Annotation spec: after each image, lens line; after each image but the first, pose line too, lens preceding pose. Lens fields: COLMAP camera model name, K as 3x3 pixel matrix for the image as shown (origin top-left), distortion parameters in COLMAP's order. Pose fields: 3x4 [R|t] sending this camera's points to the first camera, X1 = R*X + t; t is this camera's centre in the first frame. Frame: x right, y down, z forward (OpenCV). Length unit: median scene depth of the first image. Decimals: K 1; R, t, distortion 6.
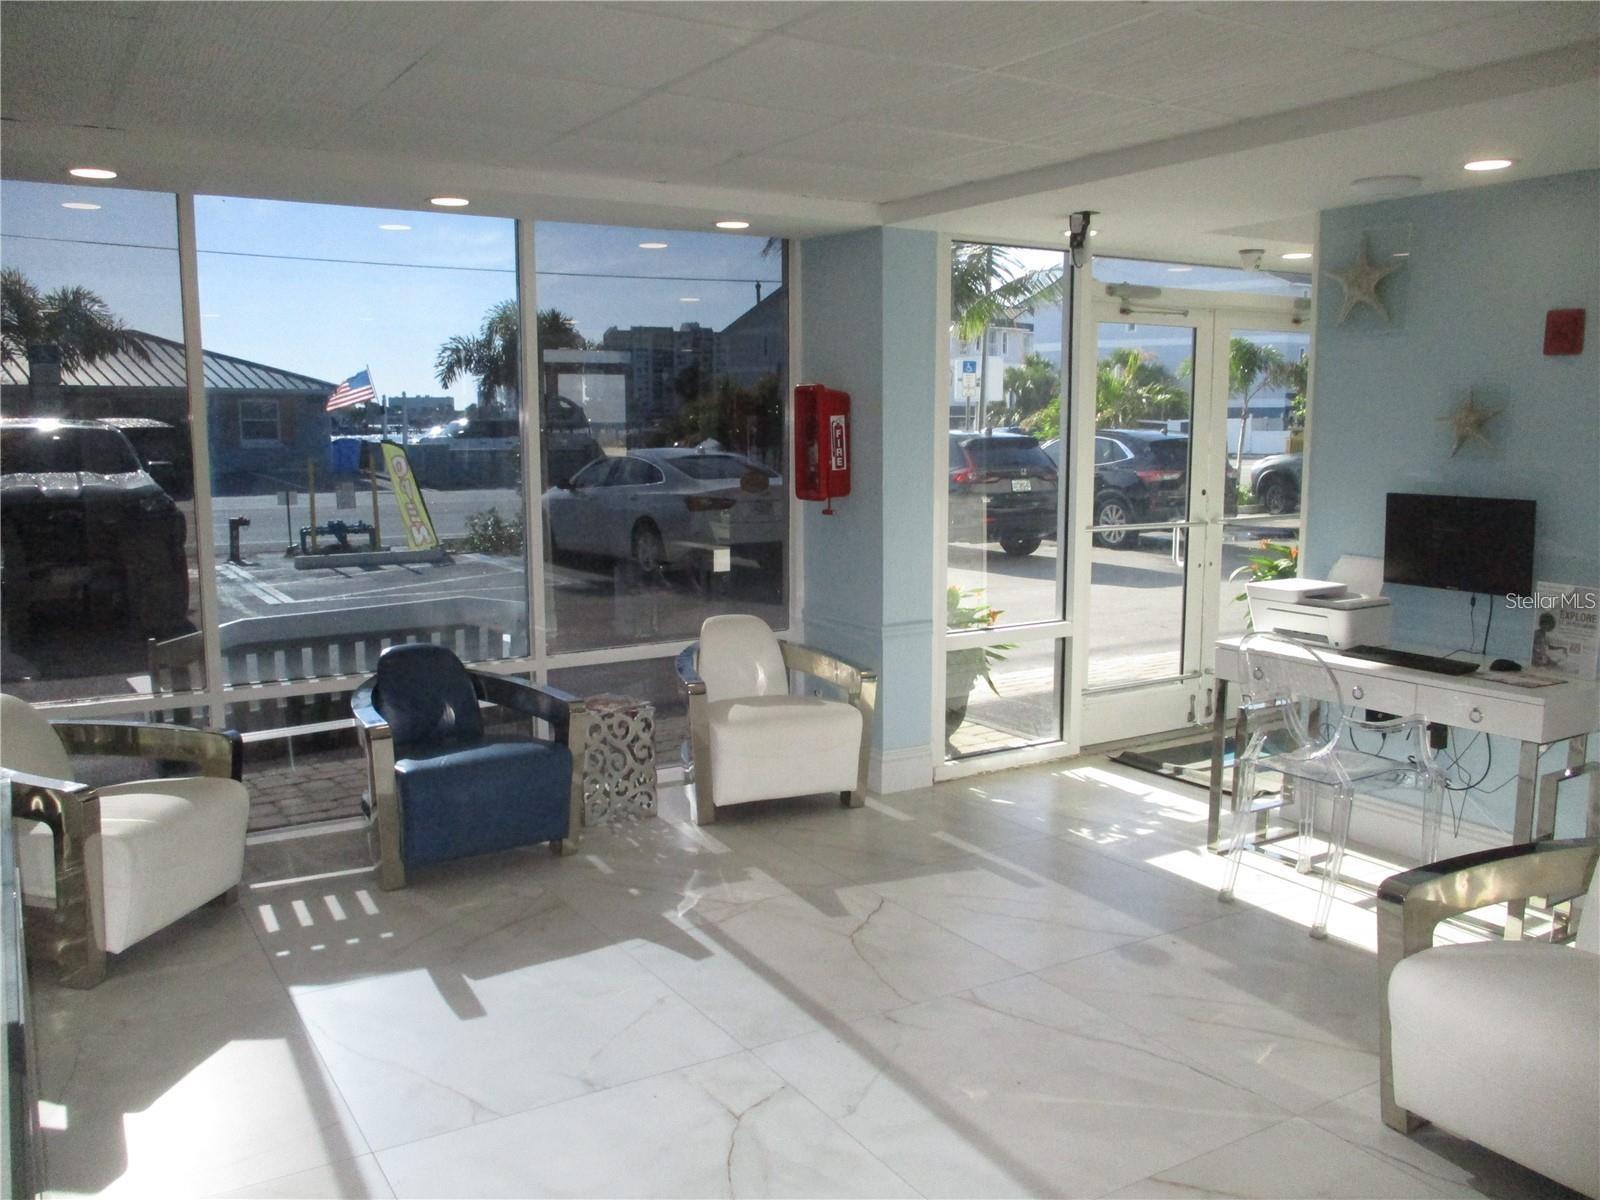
lens RADIAL K [[1308.0, 0, 810.9], [0, 1308.0, 601.4], [0, 0, 1]] dist [-0.034522, 0.021591]
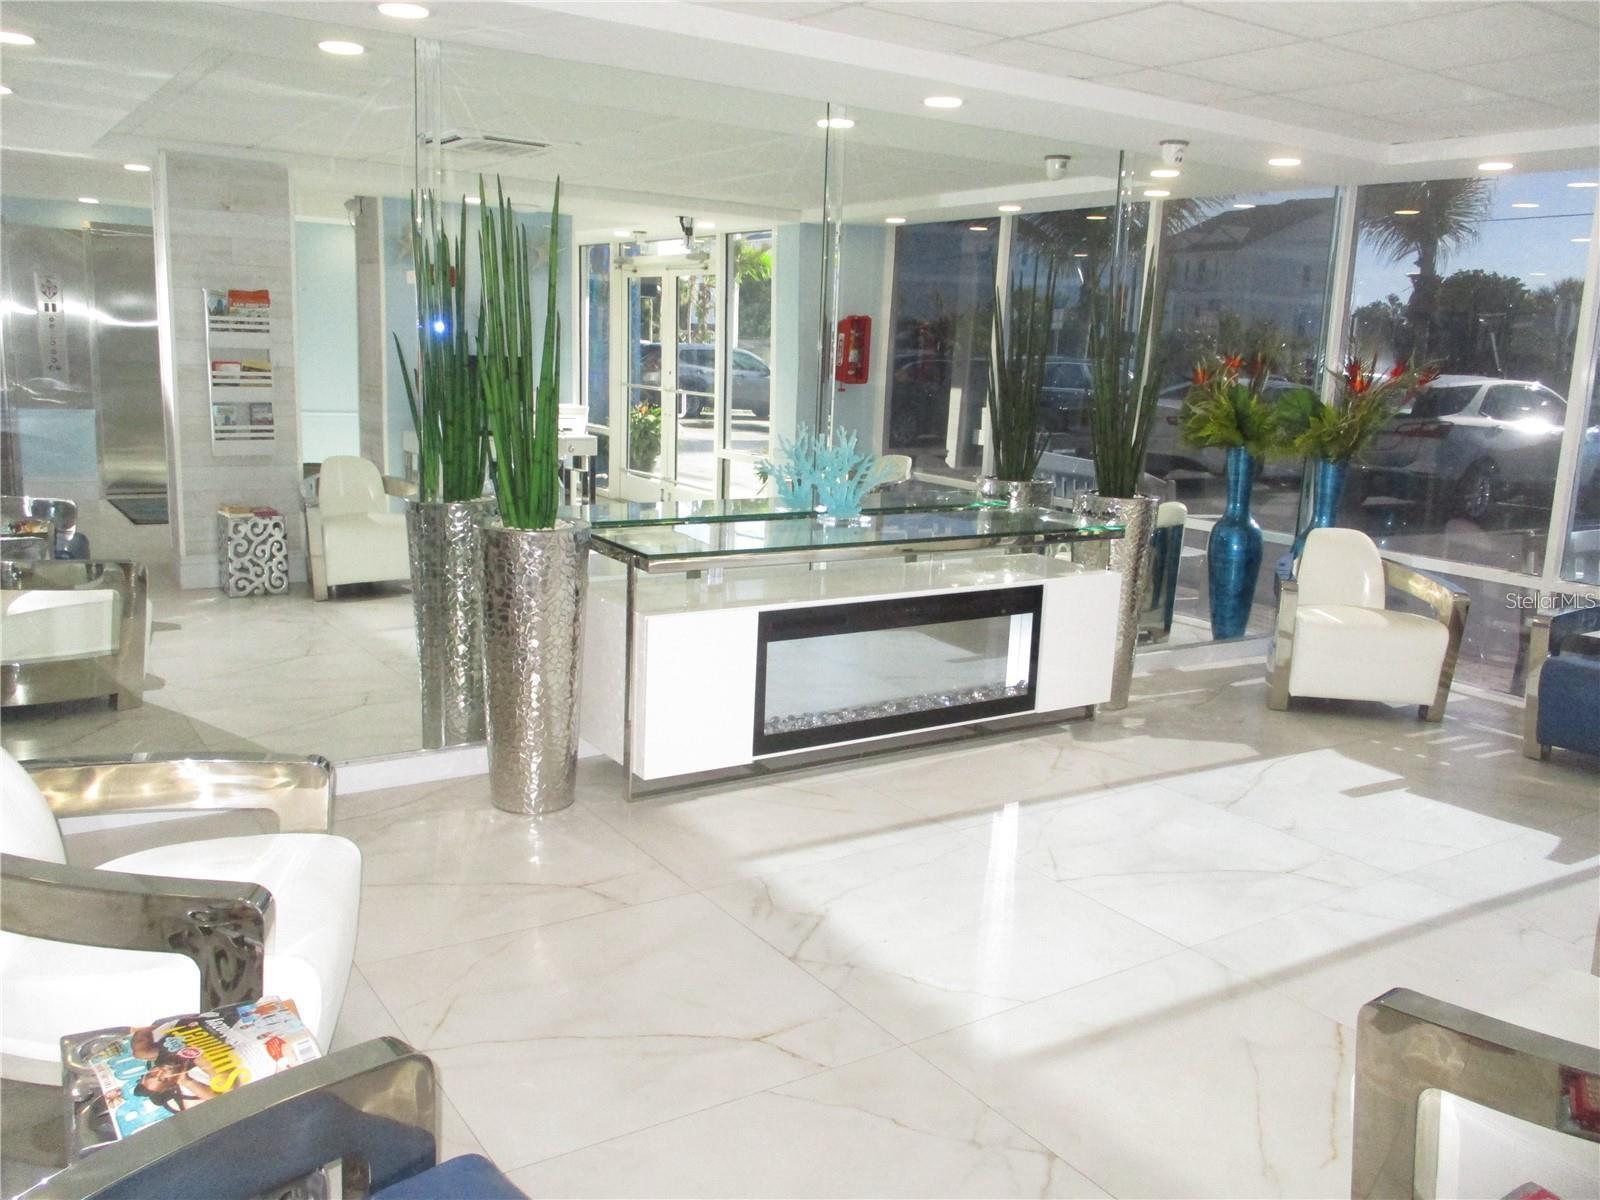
lens RADIAL K [[1308.0, 0, 813.6], [0, 1308.0, 603.3], [0, 0, 1]] dist [-0.034522, 0.021591]
pose [[0.041018, 0.193973, -0.980149, 0.991891], [-0.166461, 0.968591, 0.184720, -0.029382], [0.985194, 0.155580, 0.072018, 0.324742]]
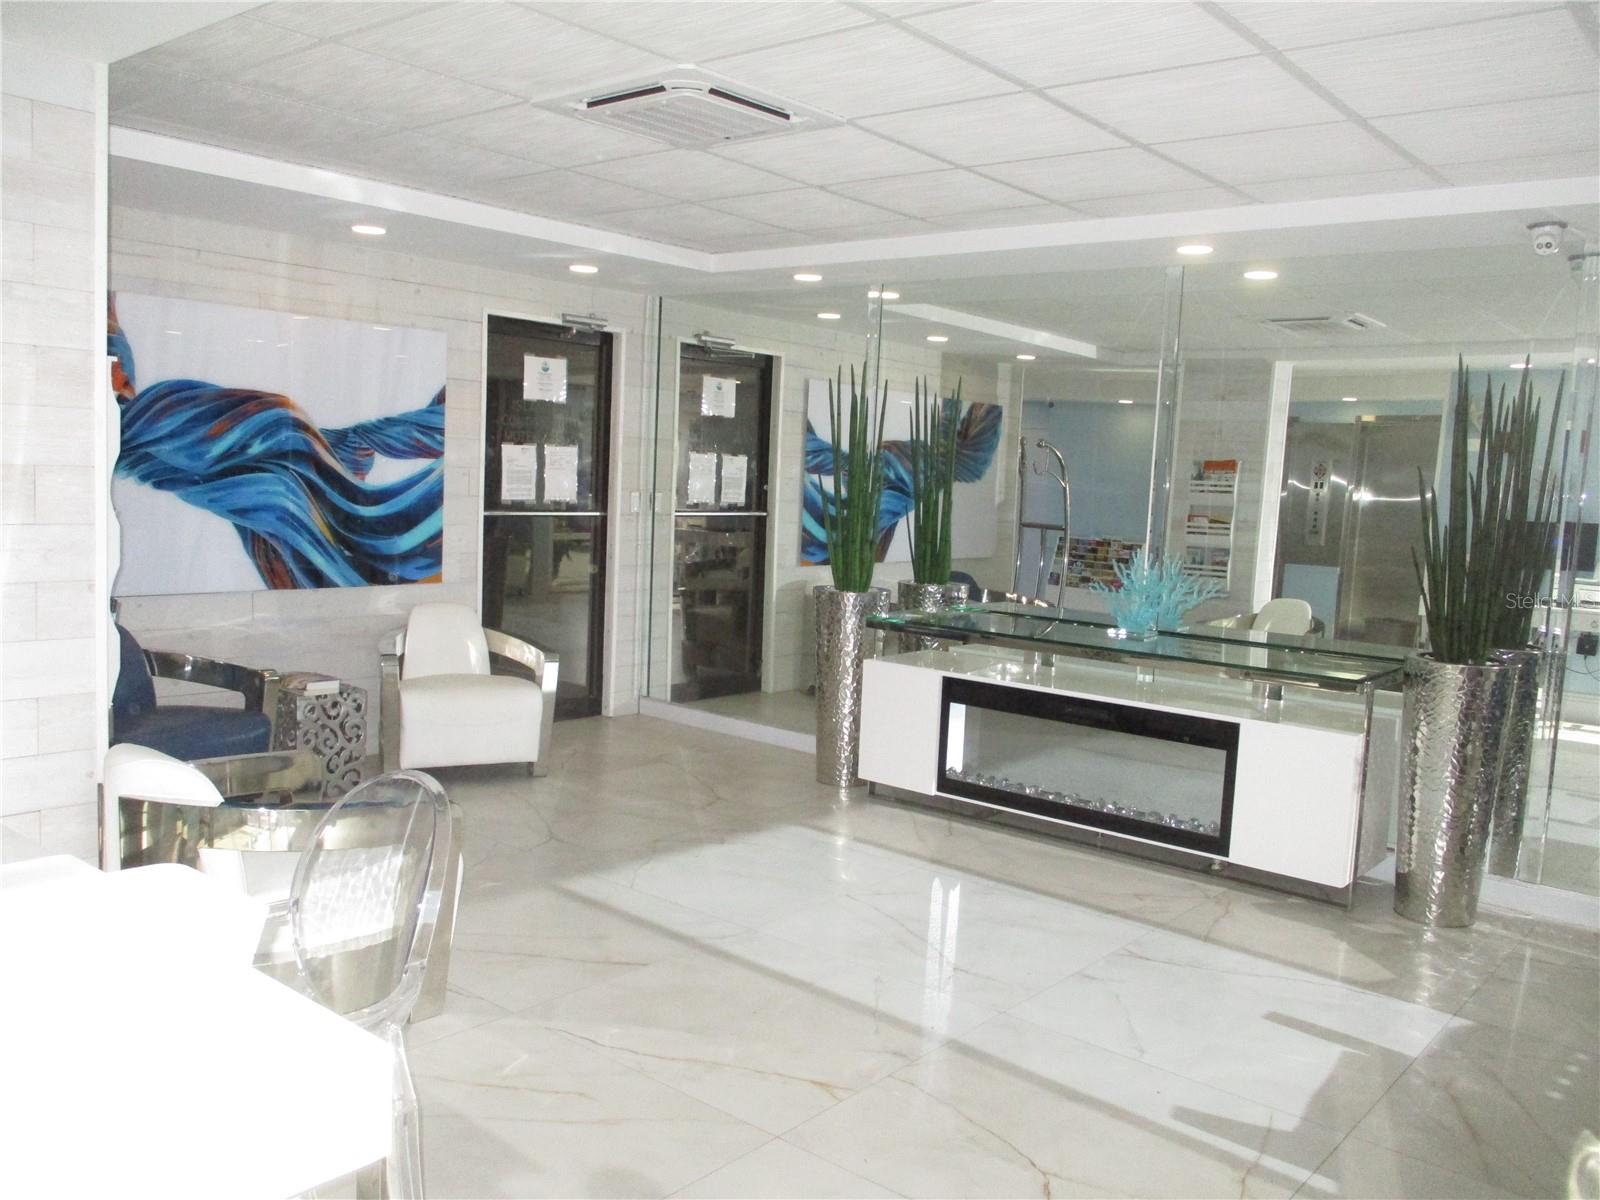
lens RADIAL K [[1308.0, 0, 804.4], [0, 1308.0, 604.3], [0, 0, 1]] dist [-0.034522, 0.021591]
pose [[-0.951386, -0.011888, -0.307773, 0.422519], [-0.082309, 0.972726, 0.216862, -0.199417], [0.296801, 0.231652, -0.926416, 1.769448]]
